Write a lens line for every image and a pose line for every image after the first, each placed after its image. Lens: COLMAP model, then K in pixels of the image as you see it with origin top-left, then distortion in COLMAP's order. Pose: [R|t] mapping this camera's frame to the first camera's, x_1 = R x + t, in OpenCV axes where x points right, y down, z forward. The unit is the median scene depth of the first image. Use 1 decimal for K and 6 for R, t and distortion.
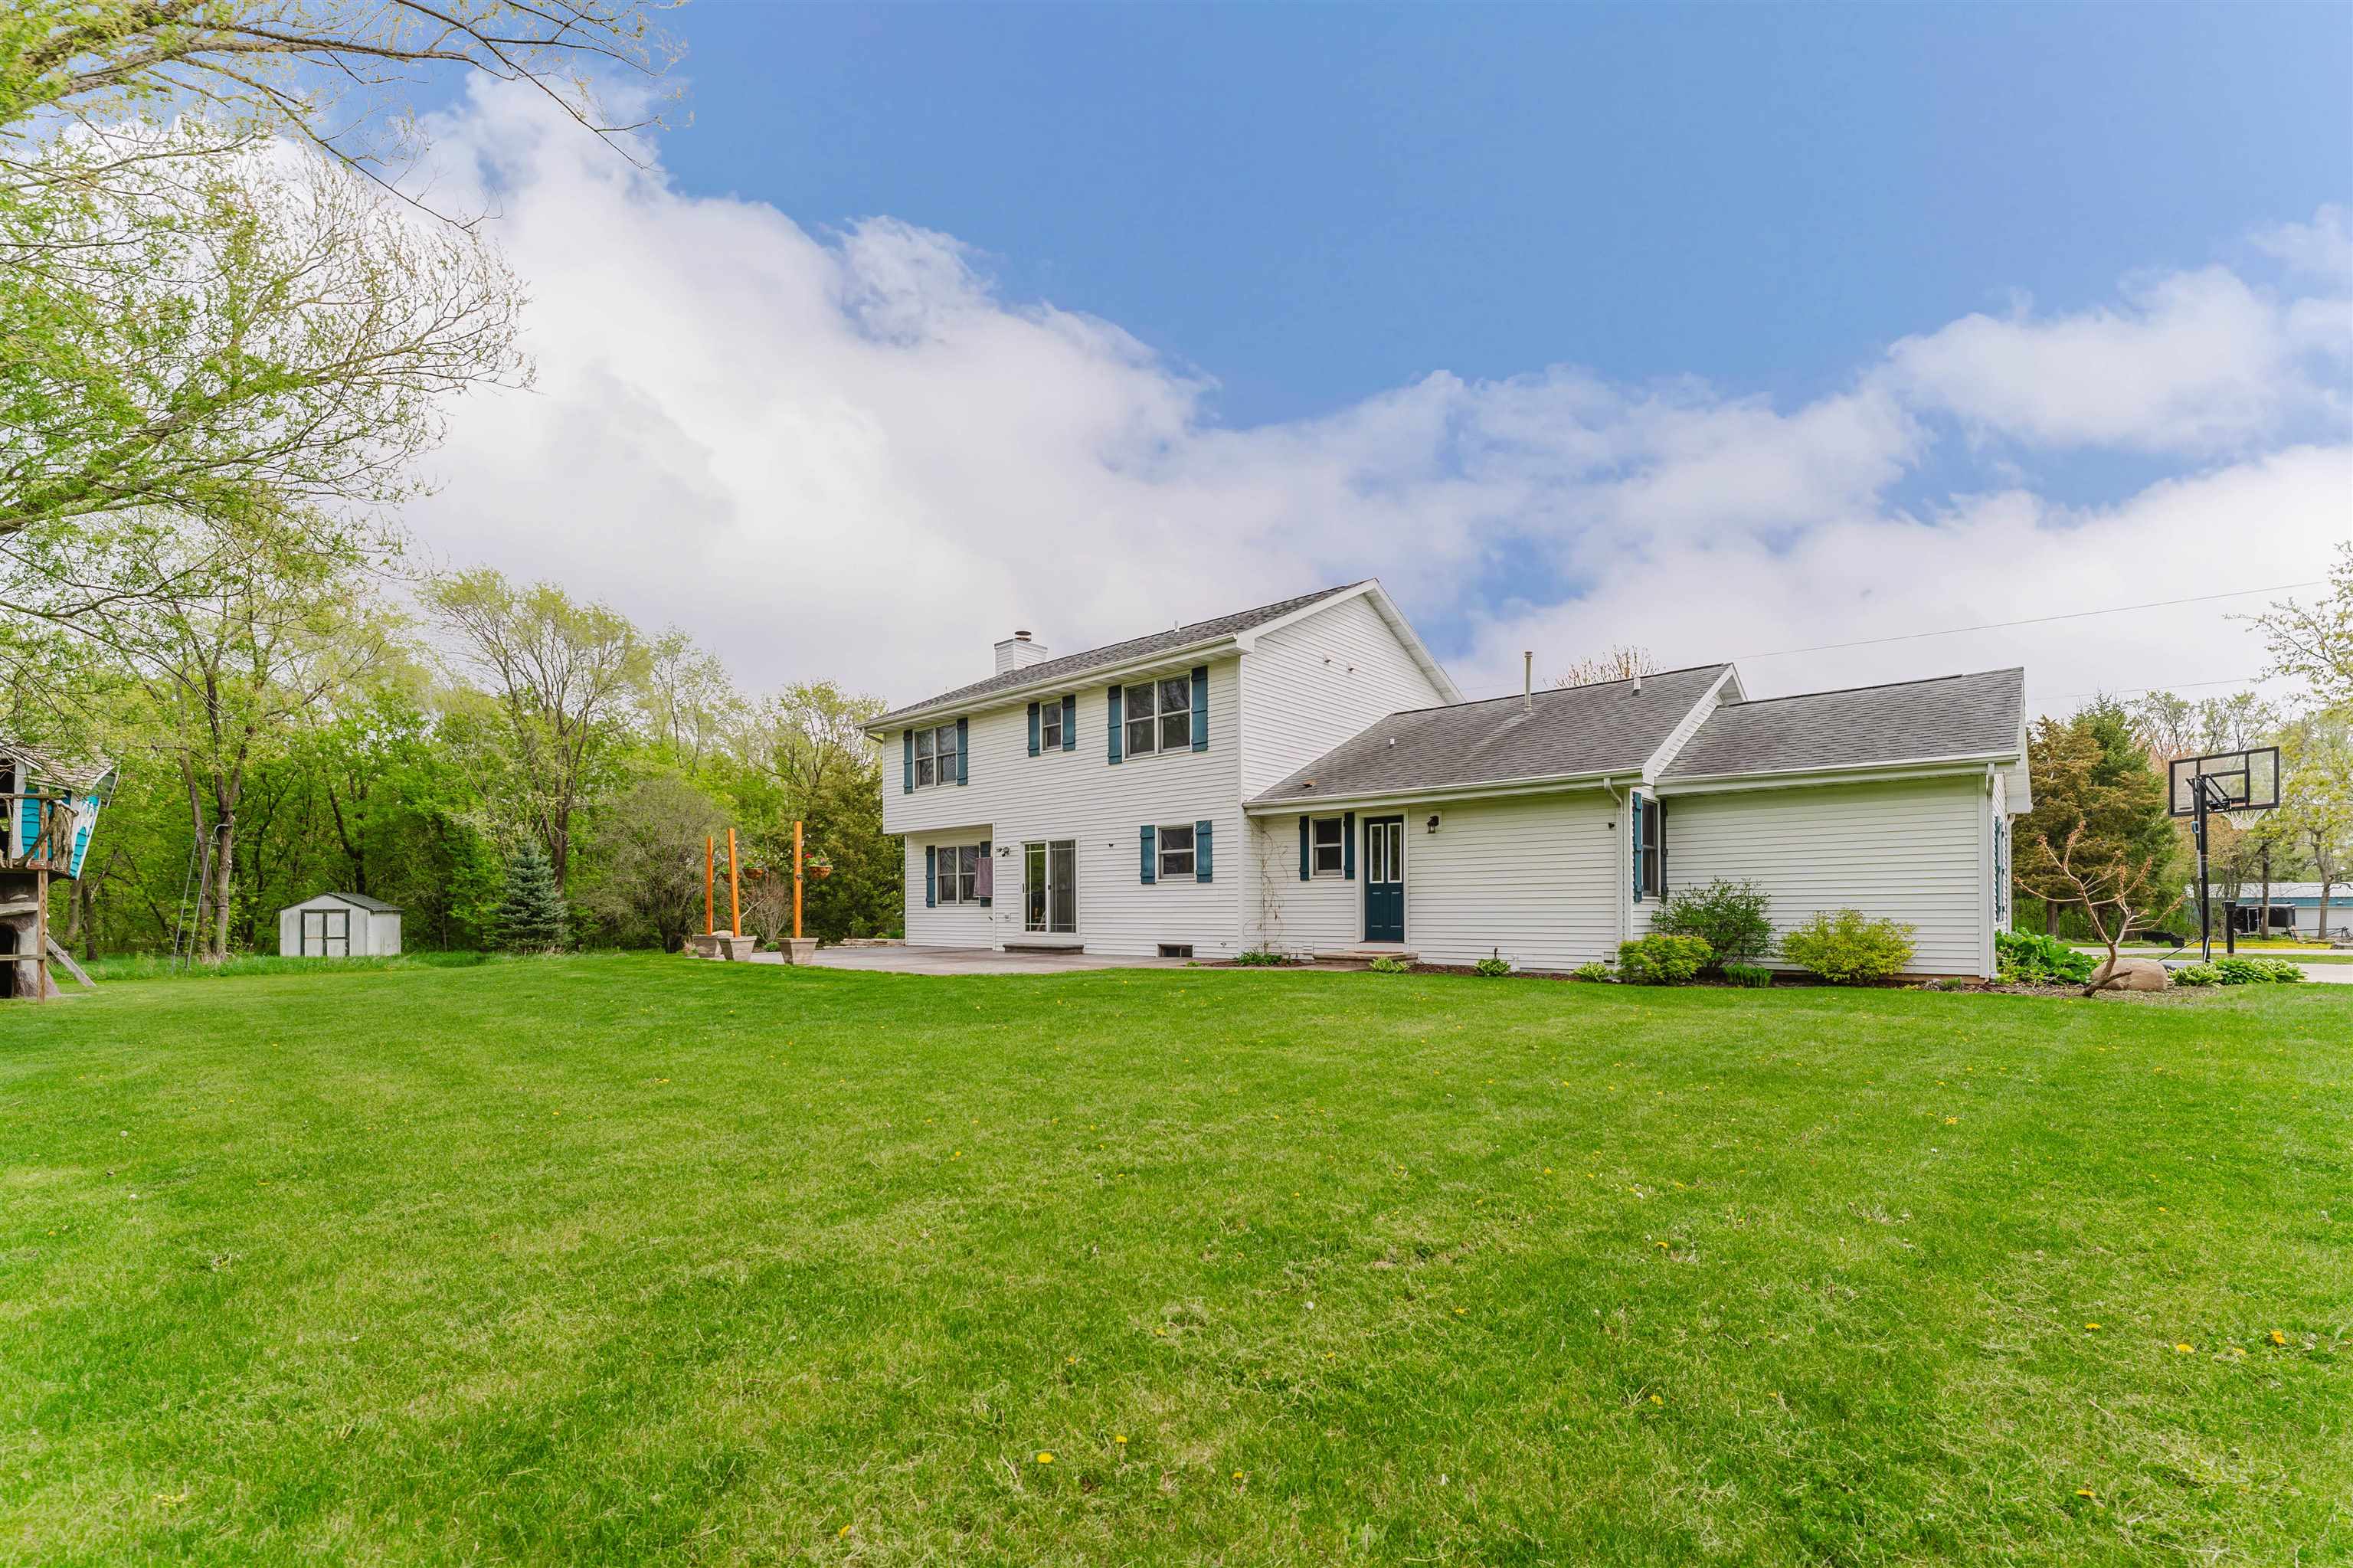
lens RADIAL K [[988.5, 0, 1235.6], [0, 988.5, 948.7], [0, 0, 1]] dist [-0.000716, 0.000460]
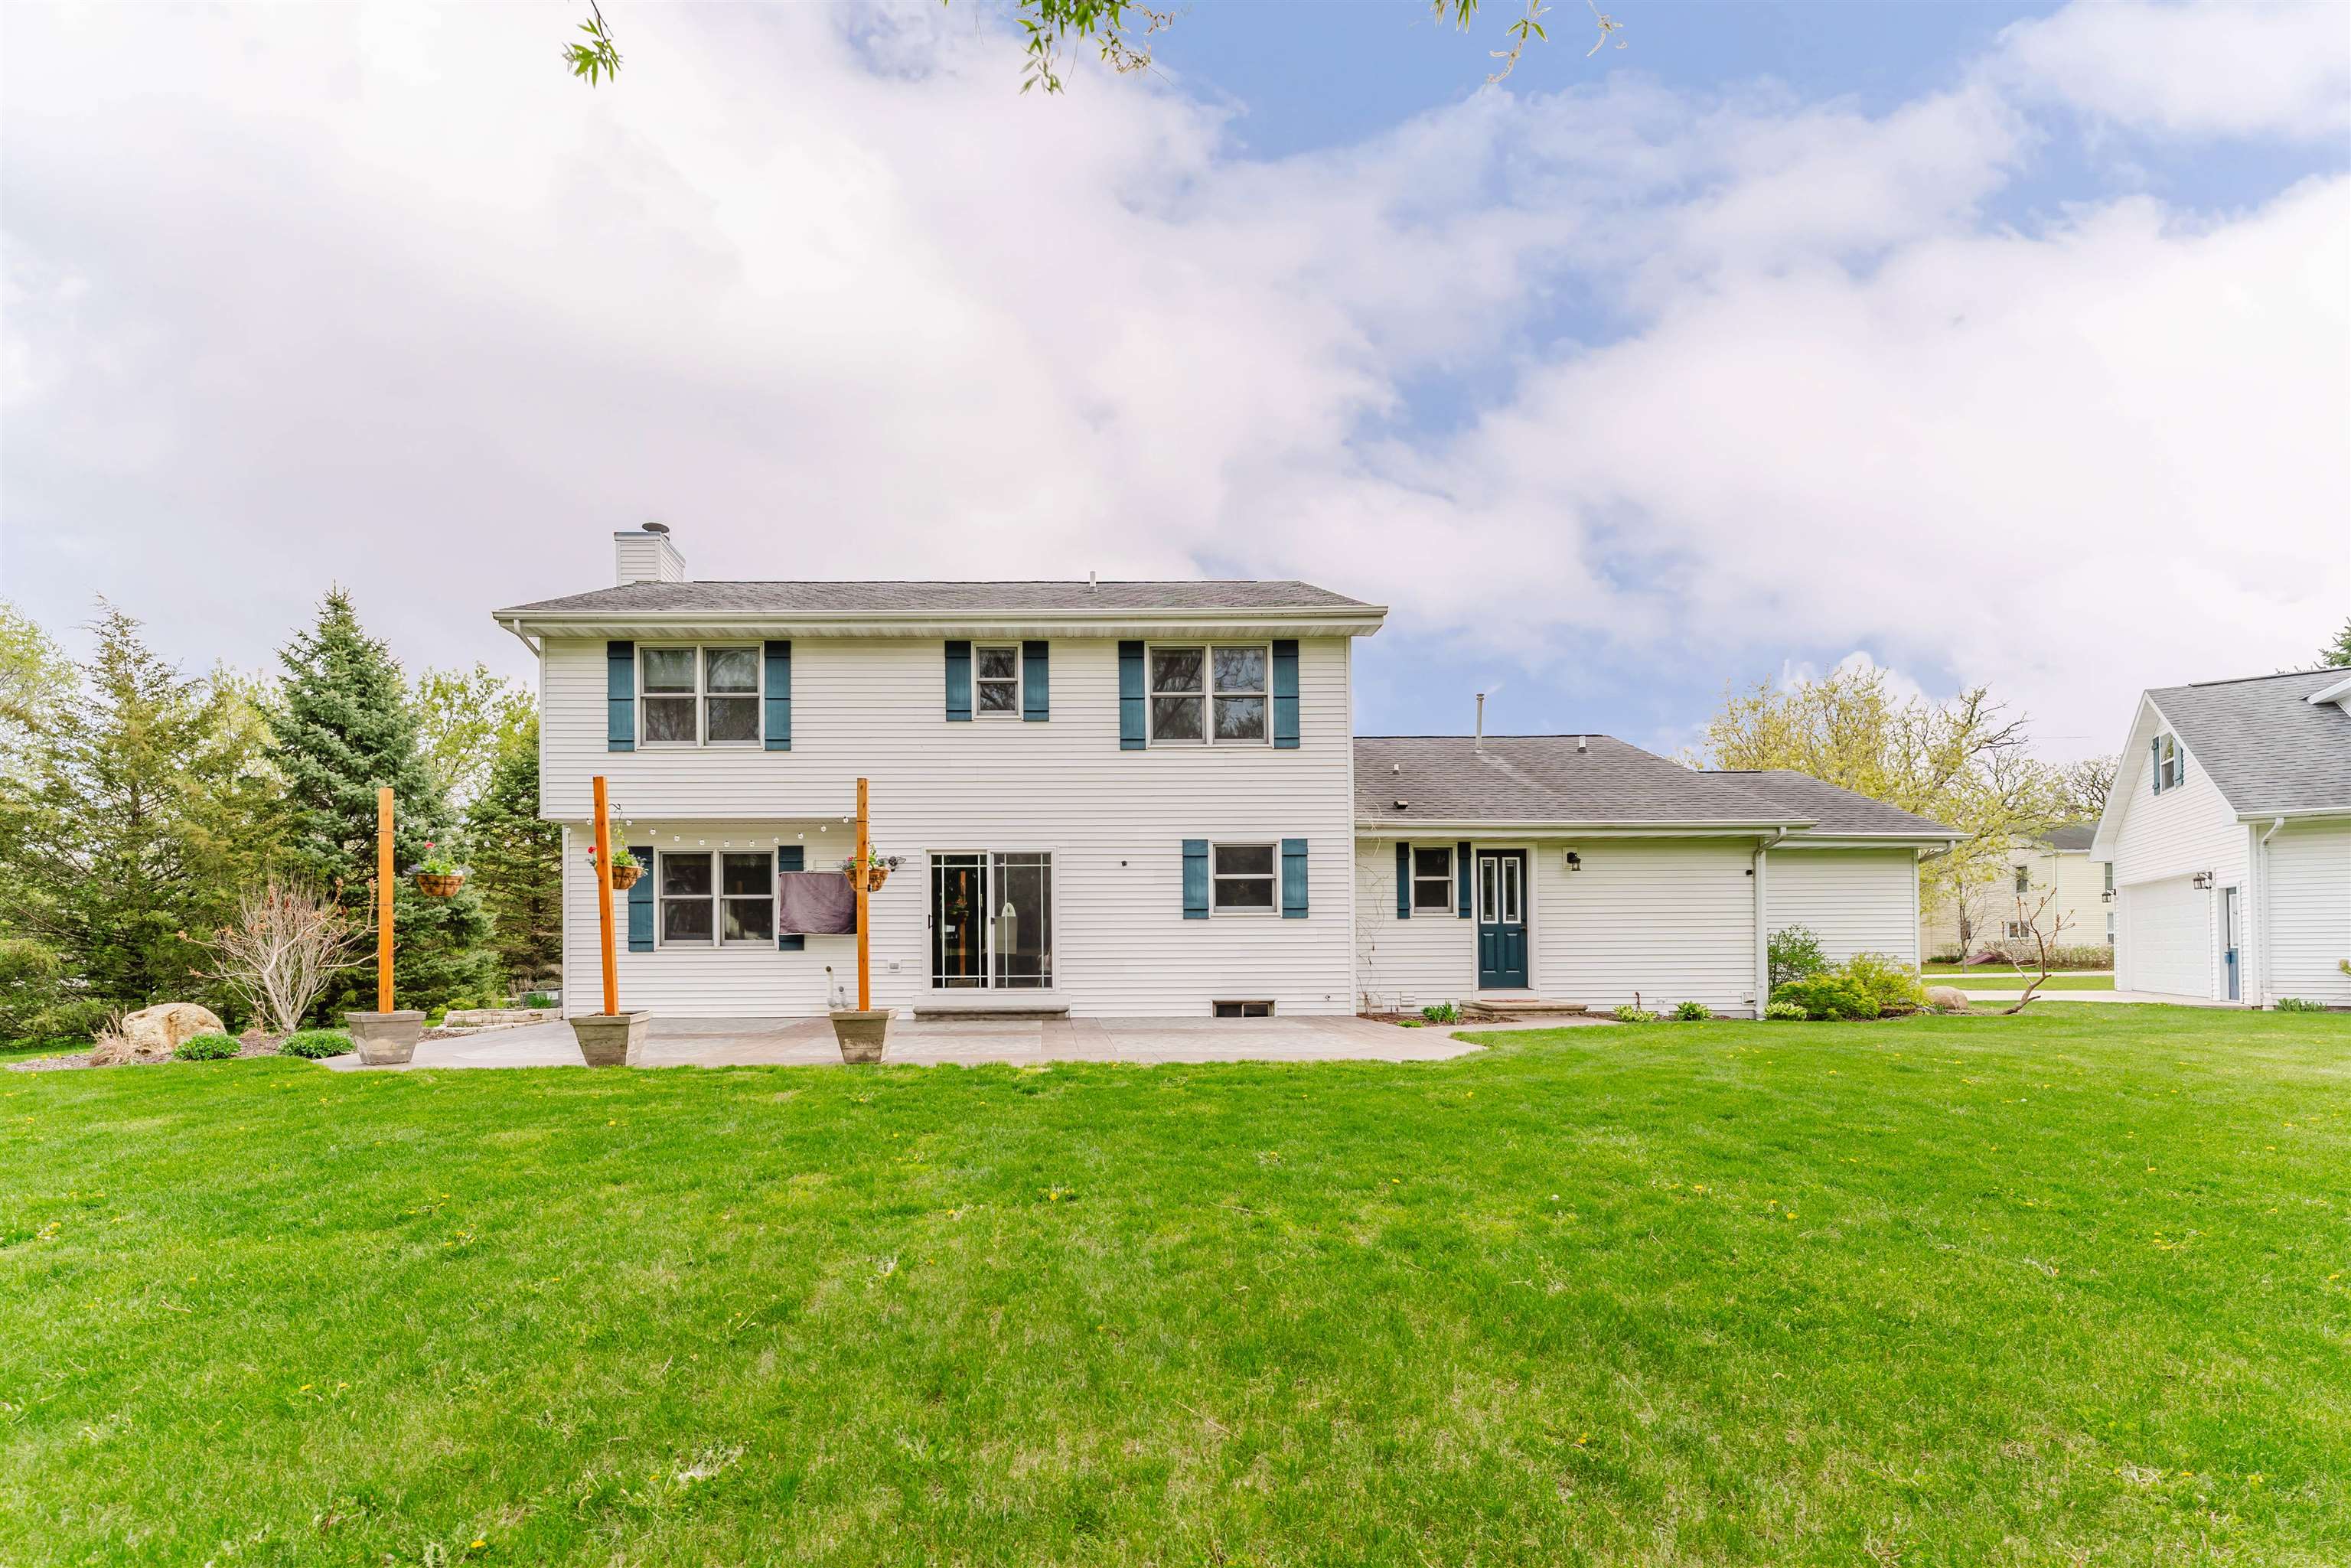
lens RADIAL K [[987.6, 0, 1081.8], [0, 987.6, 964.1], [0, 0, 1]] dist [-0.000716, 0.000460]
pose [[0.757097, -0.006079, 0.653274, -0.626987], [0.029721, 0.999242, -0.025145, -0.016184], [-0.652626, 0.038453, 0.756704, 0.499682]]
